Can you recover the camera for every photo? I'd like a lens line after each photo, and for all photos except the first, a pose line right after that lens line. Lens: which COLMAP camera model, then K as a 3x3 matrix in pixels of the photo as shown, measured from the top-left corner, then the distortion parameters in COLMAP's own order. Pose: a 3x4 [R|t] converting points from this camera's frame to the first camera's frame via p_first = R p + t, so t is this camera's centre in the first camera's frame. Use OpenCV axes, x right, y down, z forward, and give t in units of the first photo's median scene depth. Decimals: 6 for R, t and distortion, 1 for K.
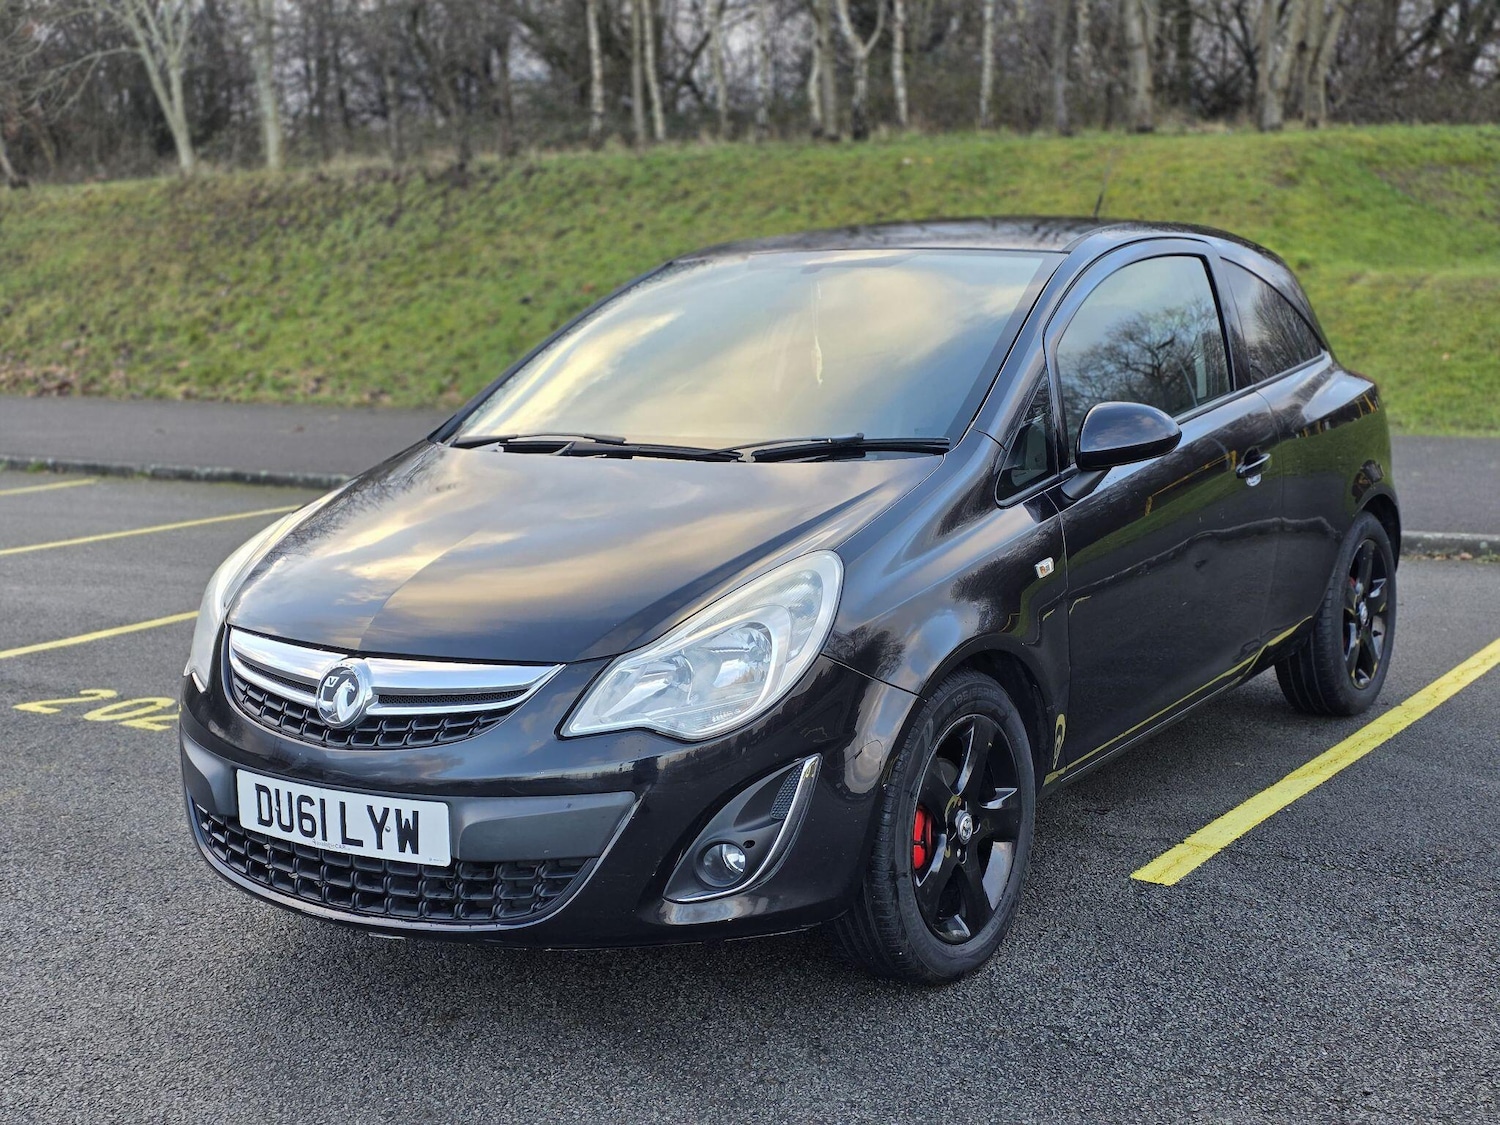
lens RADIAL K [[1972.0, 0, 748.6], [0, 1972.0, 622.9], [0, 0, 1]] dist [0.163197, -0.418753]
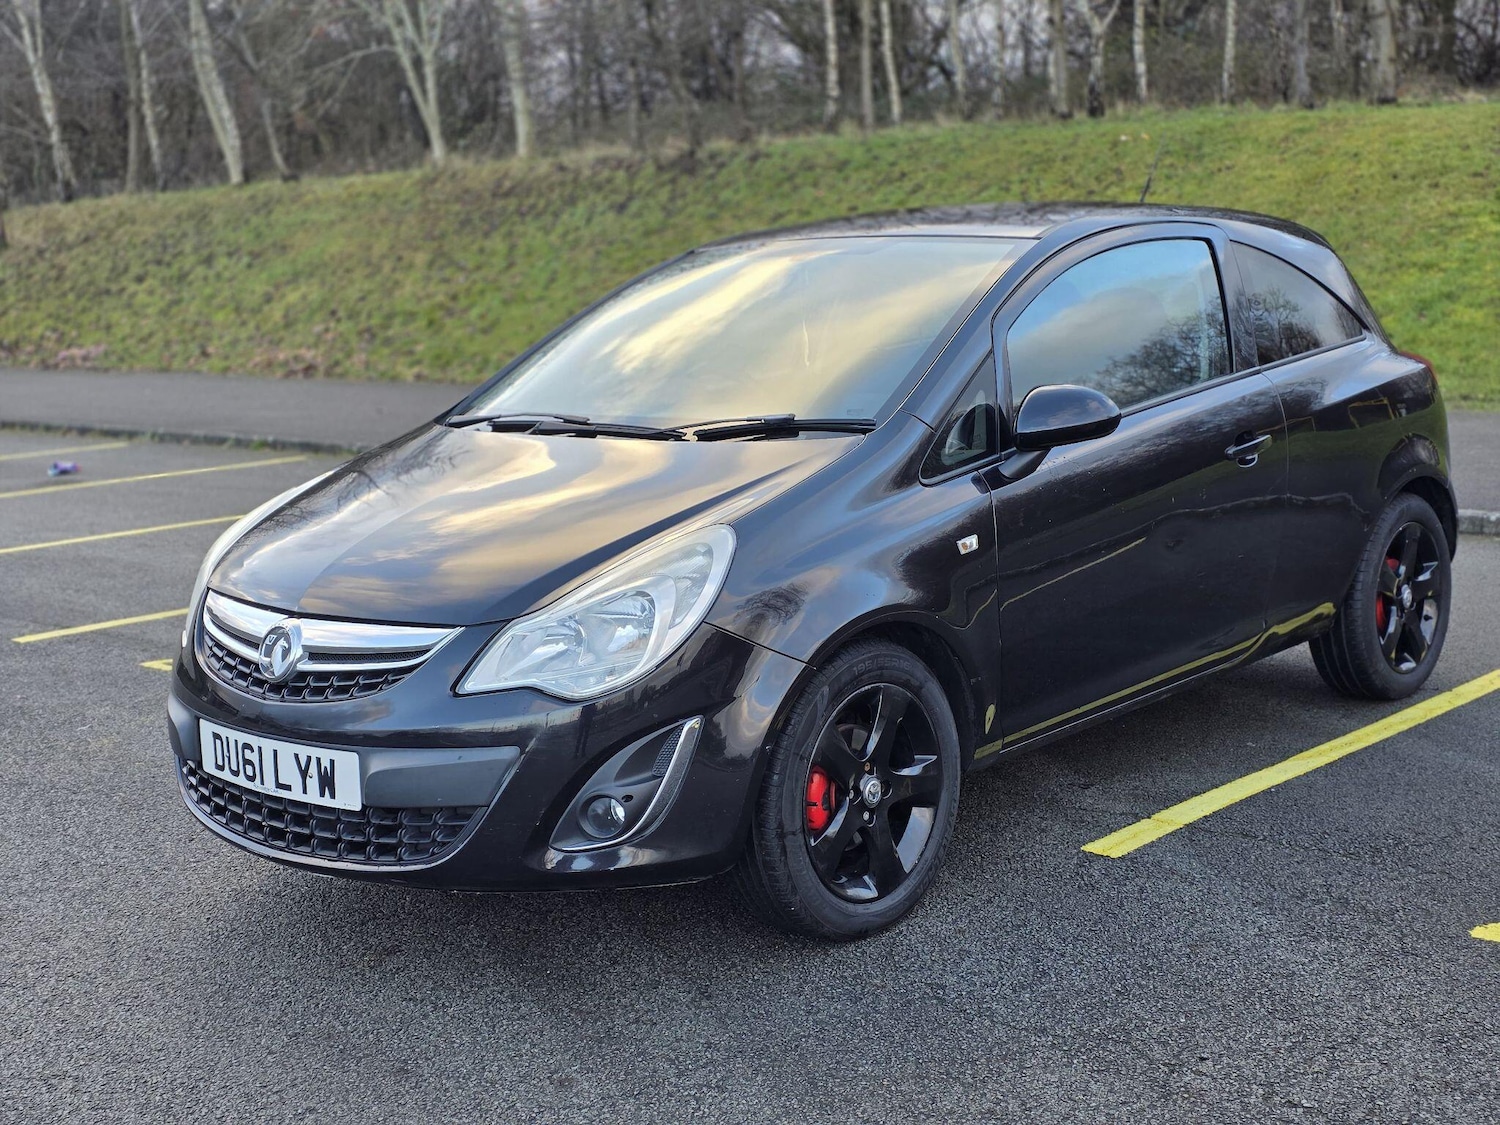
lens RADIAL K [[1980.2, 0, 741.0], [0, 1980.2, 579.9], [0, 0, 1]] dist [0.170235, -0.434068]
pose [[0.988649, 0.014271, -0.149561, 0.061456], [-0.015992, 0.999819, -0.010314, 0.001116], [0.149387, 0.012589, 0.988699, -0.014928]]
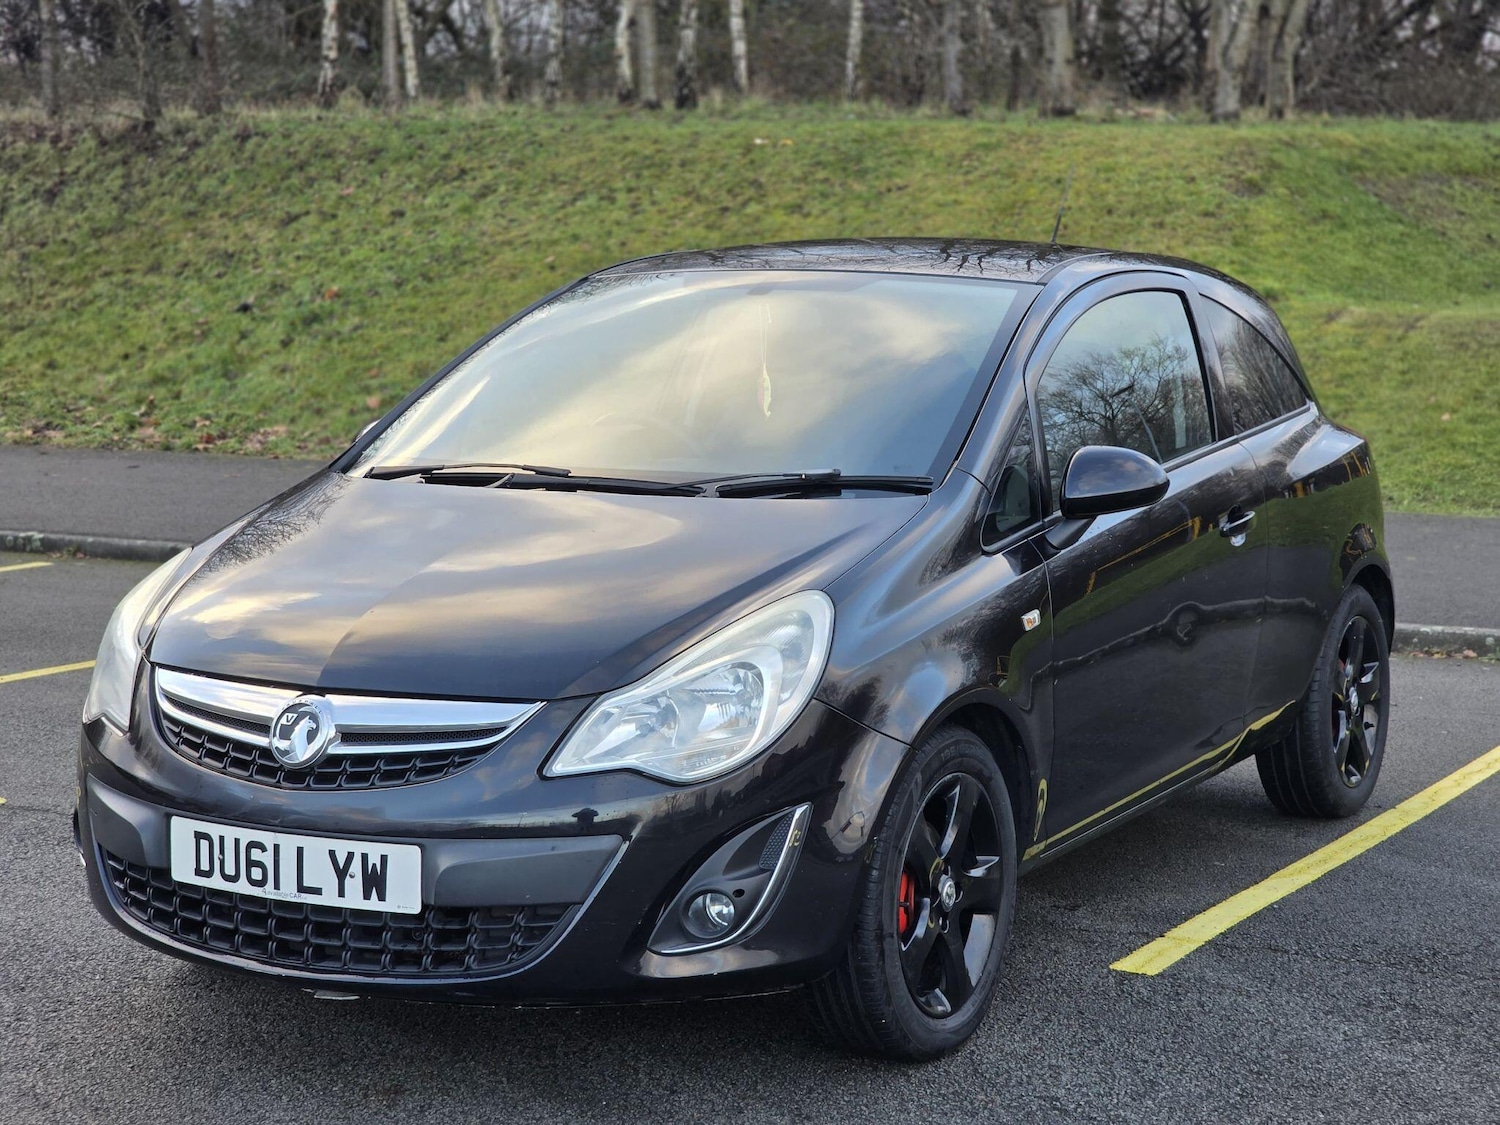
lens RADIAL K [[2884.4, 0, 753.4], [0, 2884.4, 588.0], [0, 0, 1]] dist [-0.043610, 0.796835]
pose [[0.995028, 0.020113, 0.097541, -0.036671], [-0.013498, 0.997594, -0.068004, 0.016705], [-0.098674, 0.066349, 0.992905, -0.109117]]
